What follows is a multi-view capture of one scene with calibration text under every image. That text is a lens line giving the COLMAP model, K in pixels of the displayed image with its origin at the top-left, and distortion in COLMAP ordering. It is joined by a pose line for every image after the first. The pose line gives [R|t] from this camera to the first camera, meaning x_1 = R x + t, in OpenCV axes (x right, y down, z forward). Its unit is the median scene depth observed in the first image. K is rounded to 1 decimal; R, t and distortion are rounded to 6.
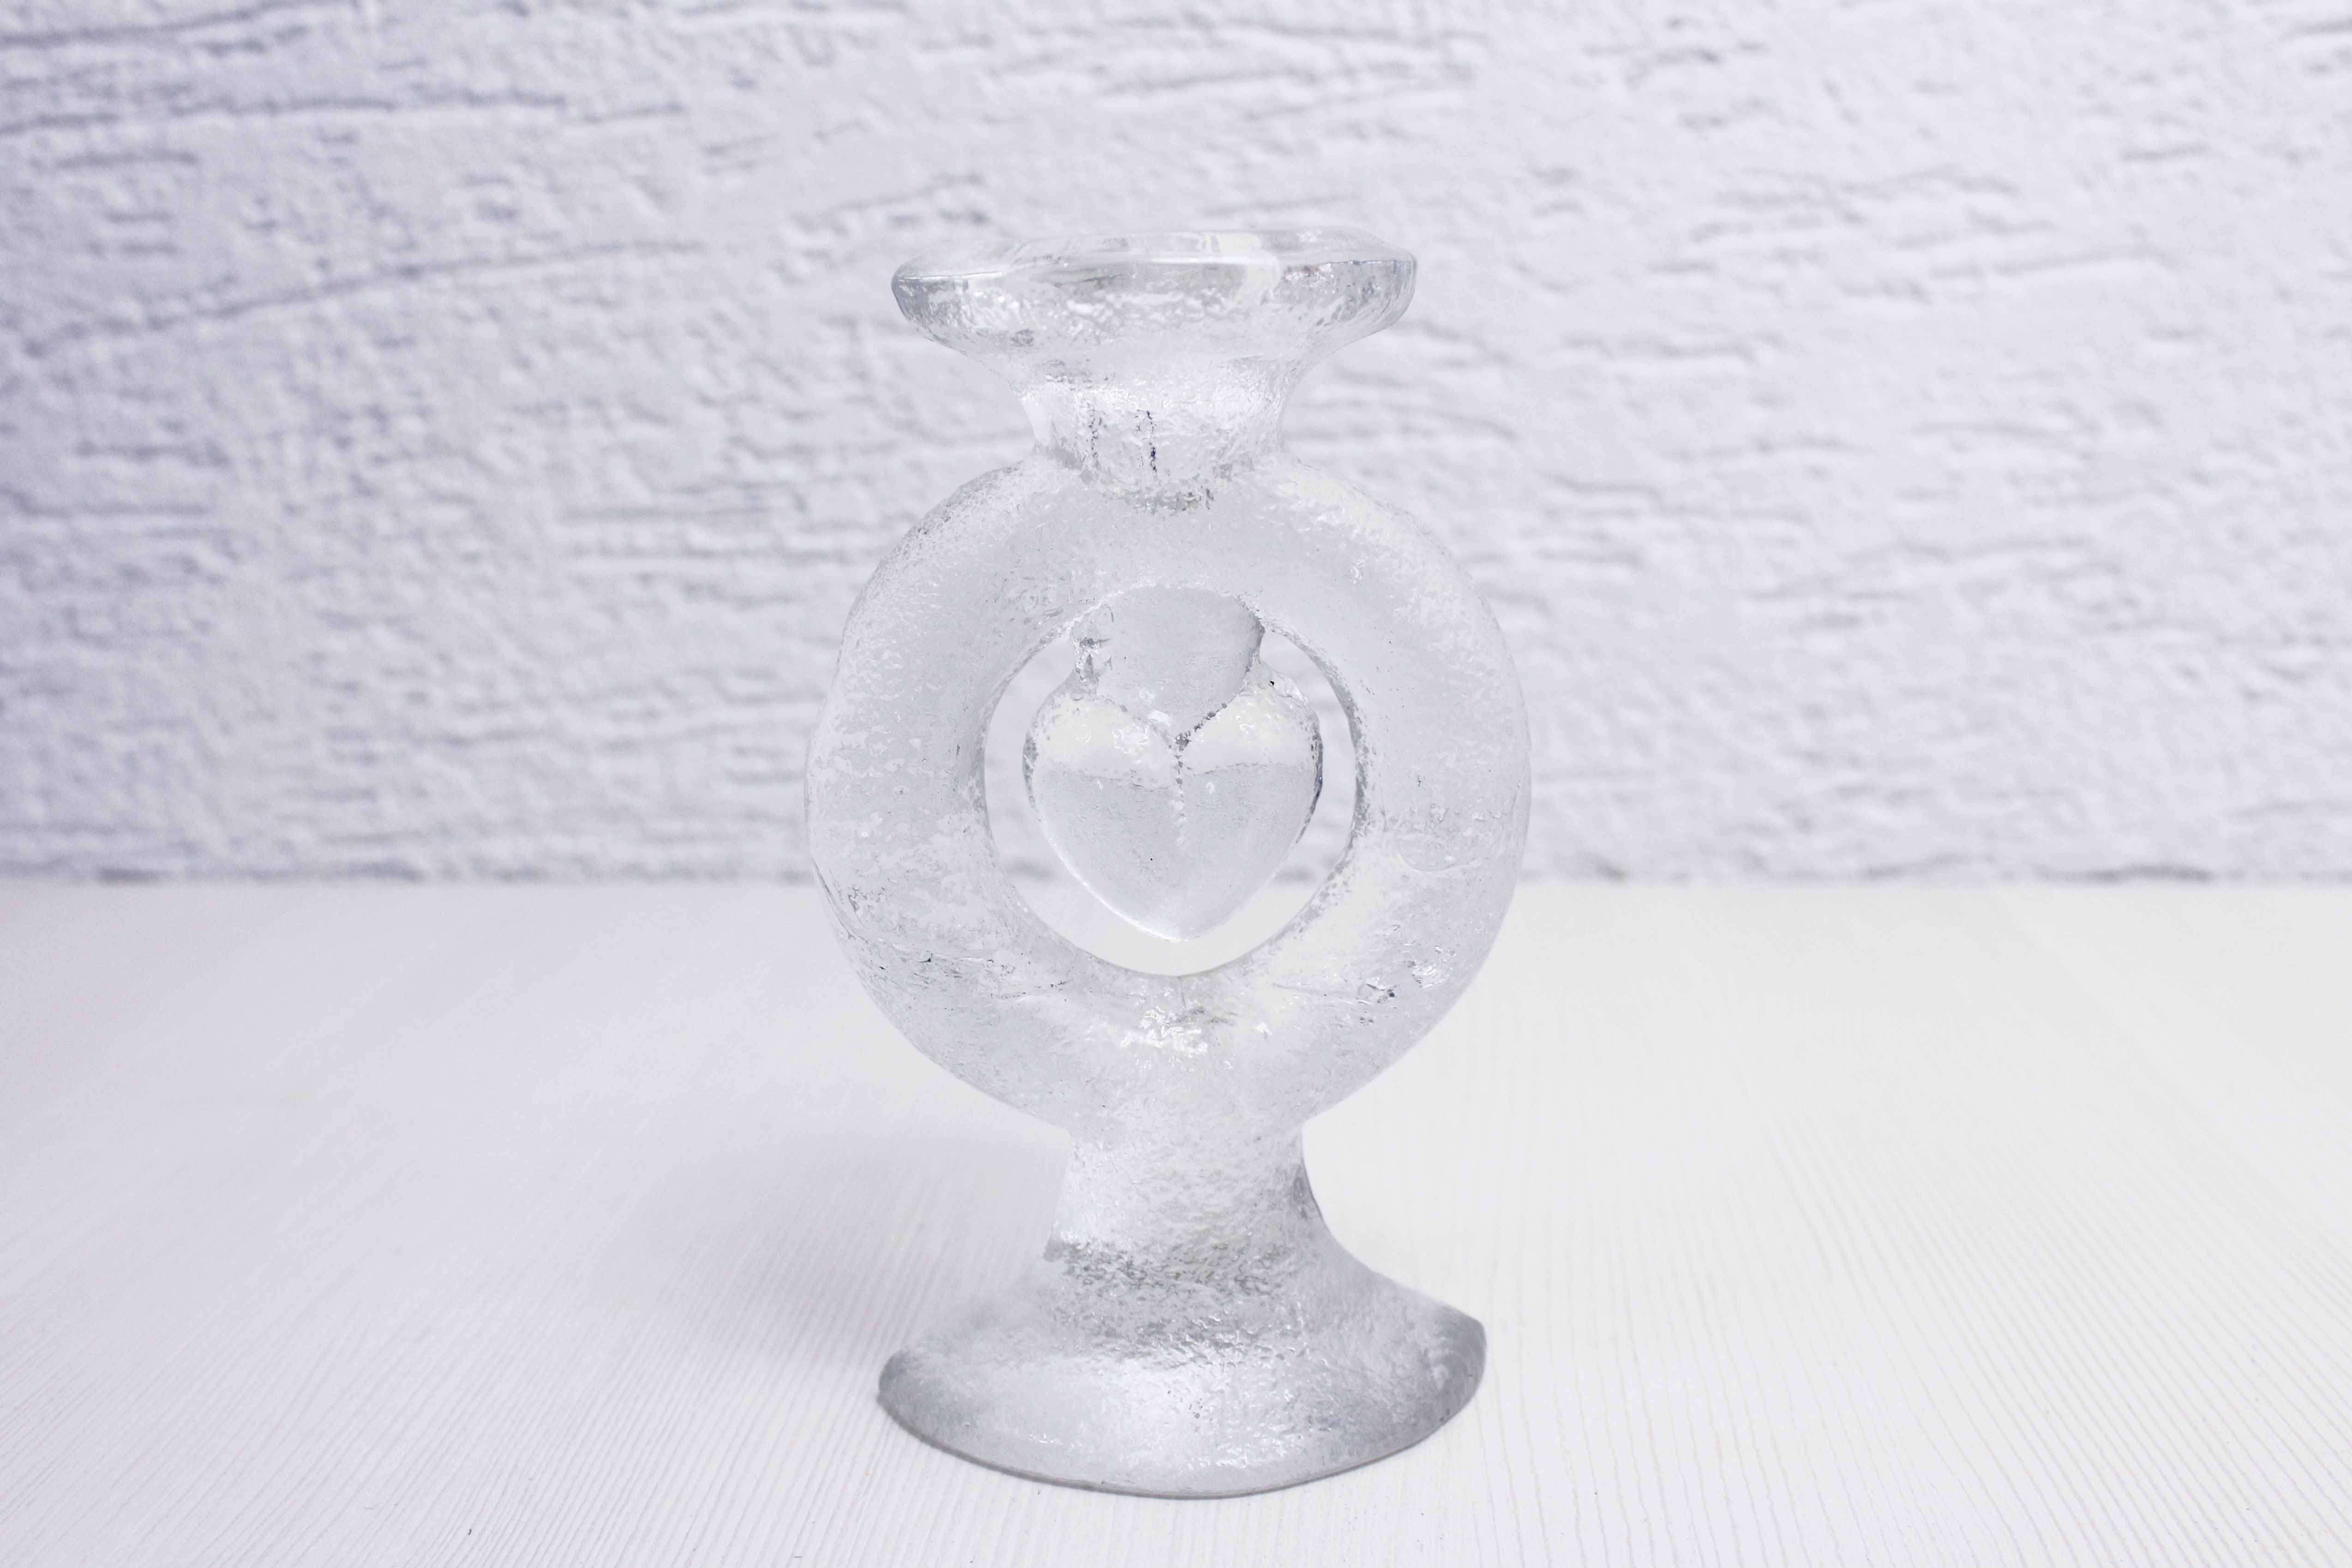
lens RADIAL K [[2651.5, 0, 1176.0], [0, 2651.5, 784.0], [0, 0, 1]] dist [-0.013022, 0.011242]
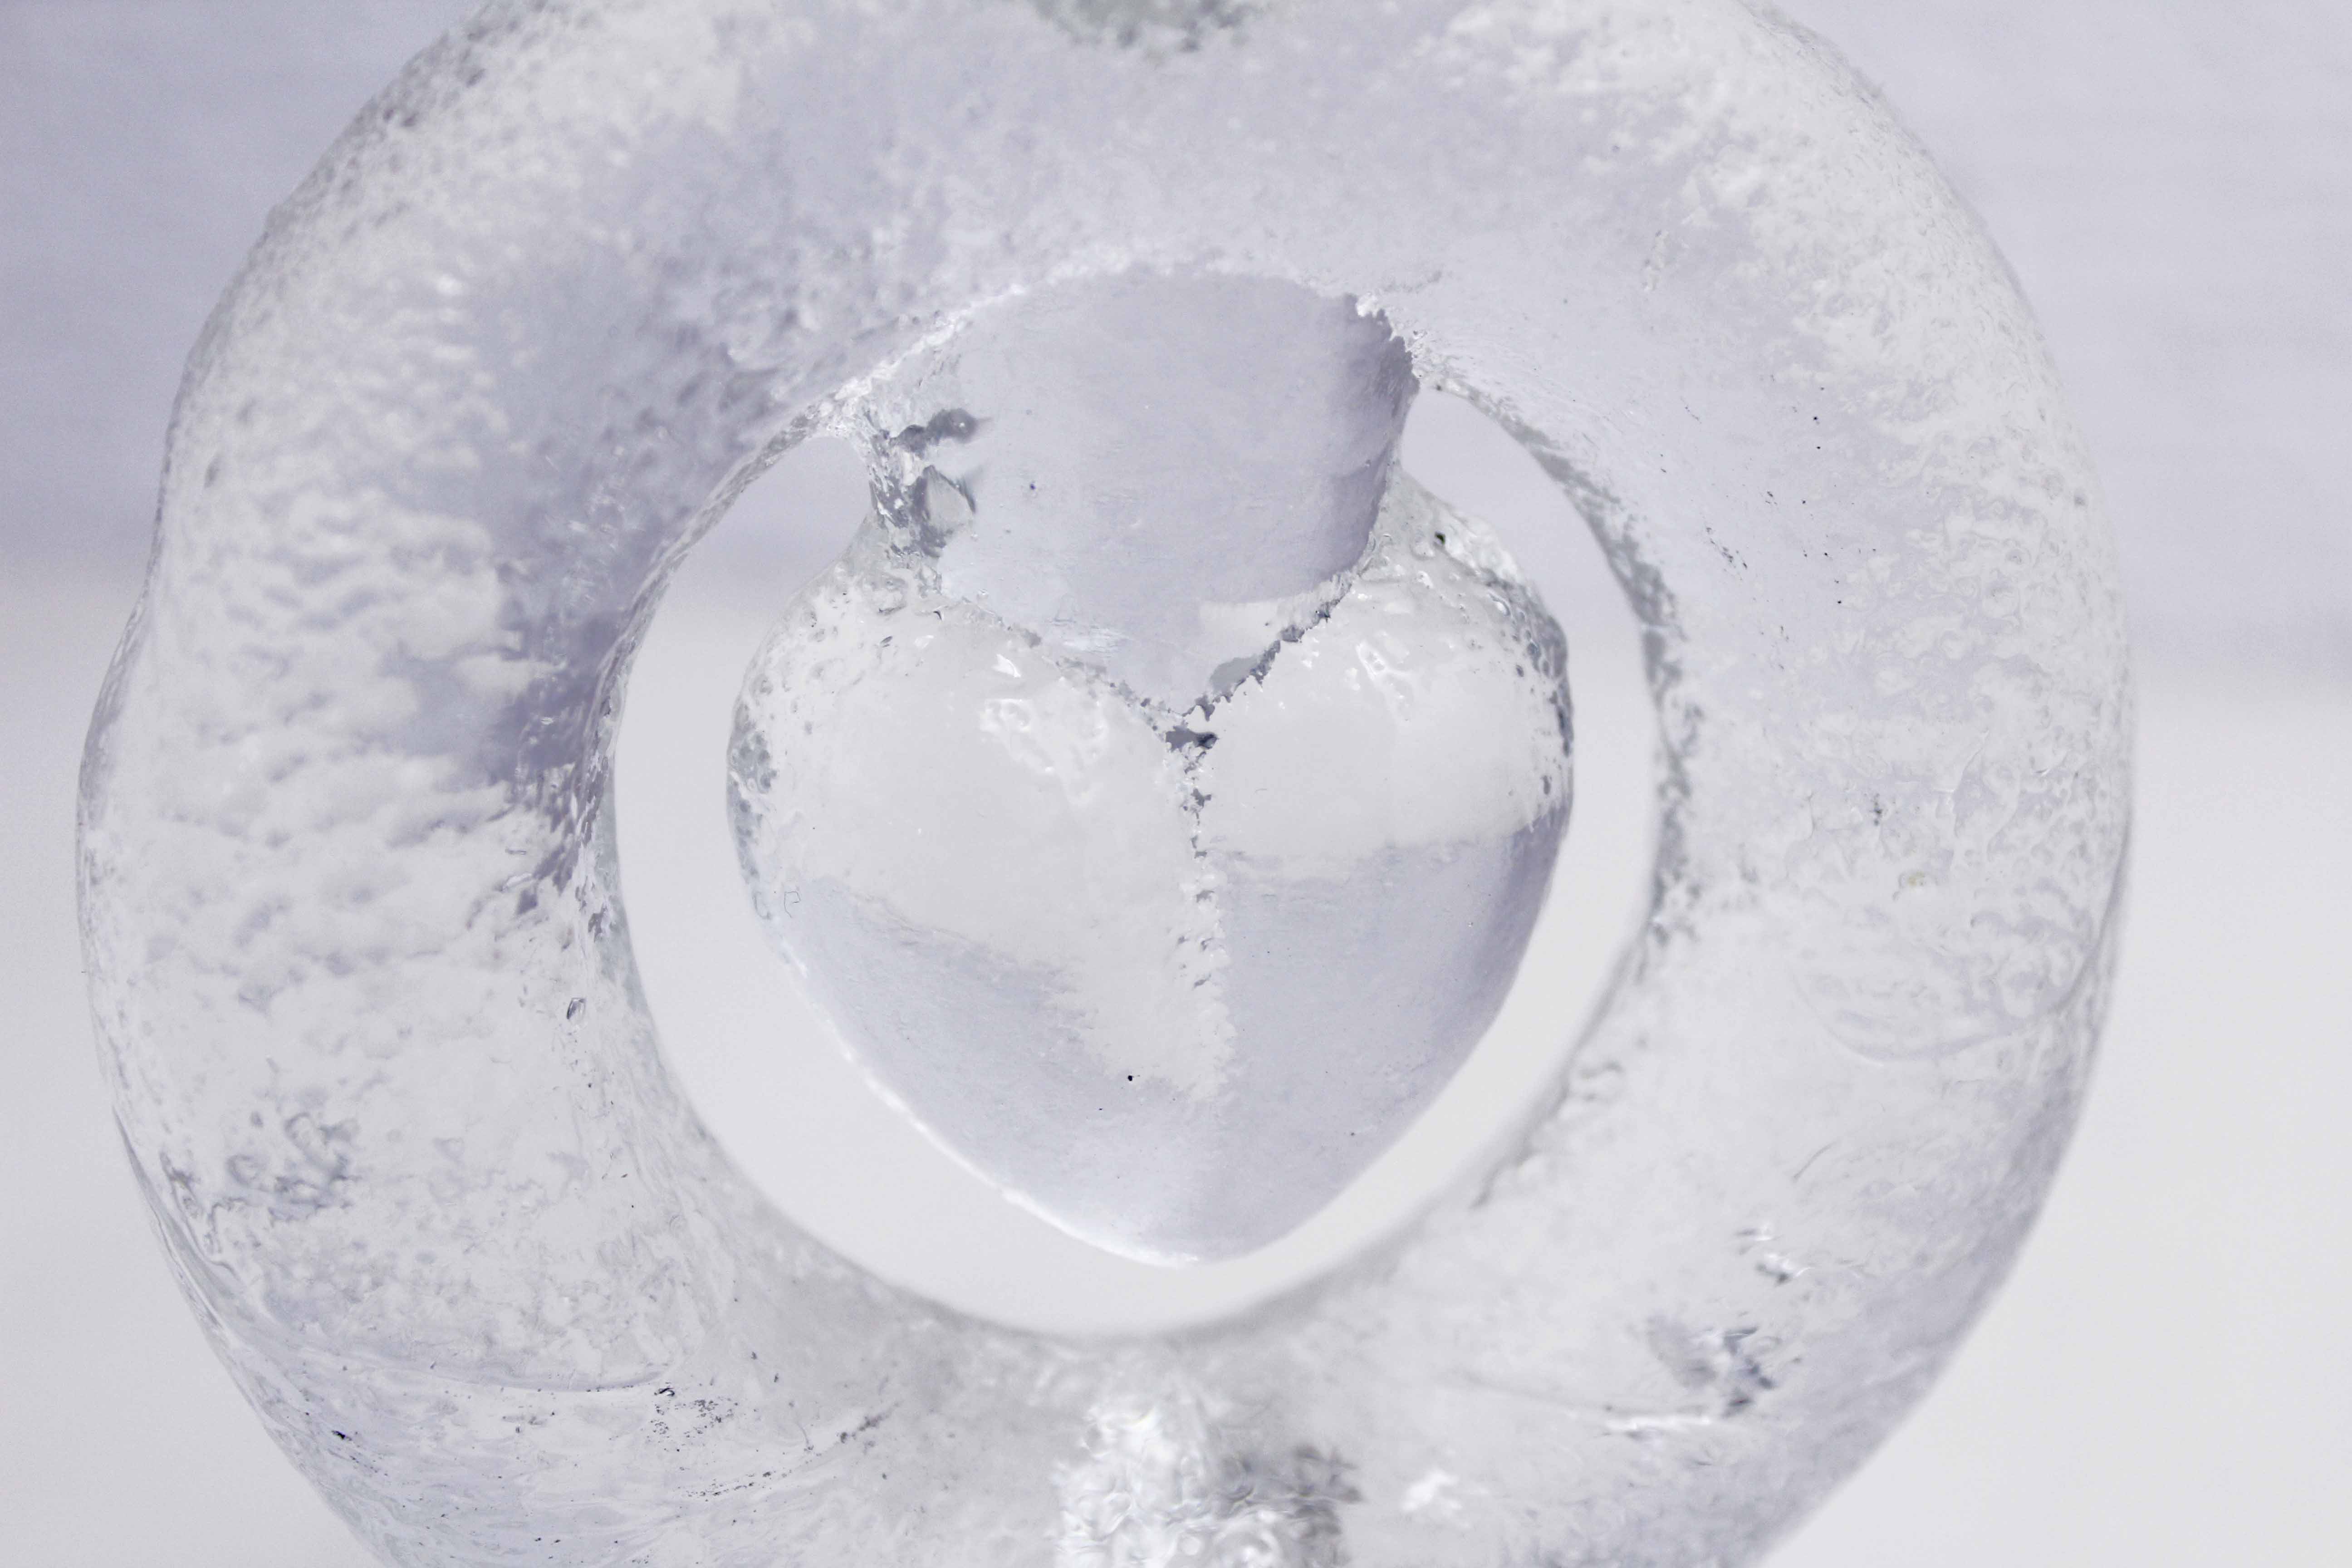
lens RADIAL K [[4098.0, 0, 1176.0], [0, 4098.0, 784.0], [0, 0, 1]] dist [0.000318, 0.020248]
pose [[0.996779, -0.031145, 0.073901, -0.039486], [0.025888, 0.997136, 0.071055, -0.045605], [-0.075902, -0.068913, 0.994731, 0.471366]]
